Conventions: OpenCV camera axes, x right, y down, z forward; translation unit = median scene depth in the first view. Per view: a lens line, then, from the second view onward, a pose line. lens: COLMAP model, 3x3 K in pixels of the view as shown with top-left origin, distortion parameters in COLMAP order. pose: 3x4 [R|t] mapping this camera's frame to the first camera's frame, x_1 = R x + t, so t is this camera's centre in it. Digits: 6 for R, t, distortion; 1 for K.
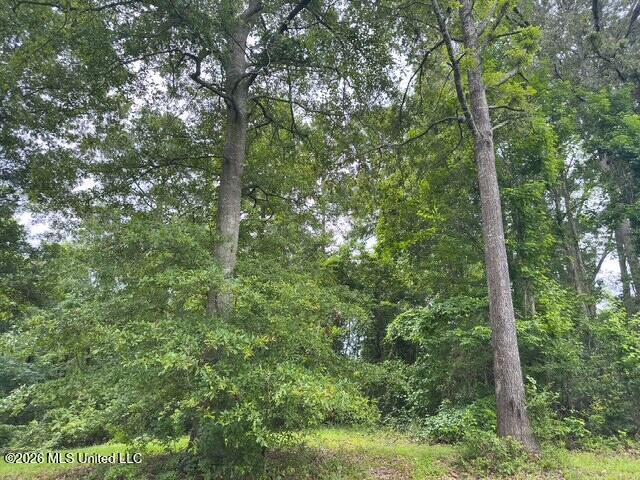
lens RADIAL K [[435.0, 0, 318.6], [0, 435.0, 241.0], [0, 0, 1]] dist [0.015223, -0.018395]
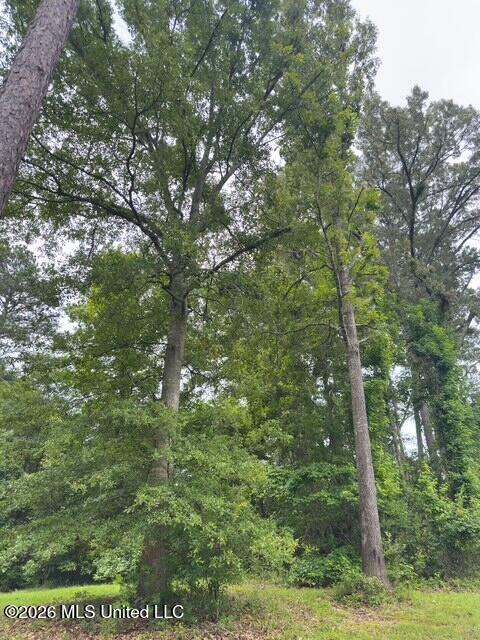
lens RADIAL K [[434.8, 0, 240.6], [0, 434.8, 319.4], [0, 0, 1]] dist [0.005749, -0.013267]
pose [[0.966815, 0.120945, 0.225036, -0.297521], [-0.088438, 0.984824, -0.149337, -0.090907], [-0.239683, 0.124479, 0.962838, -0.261222]]
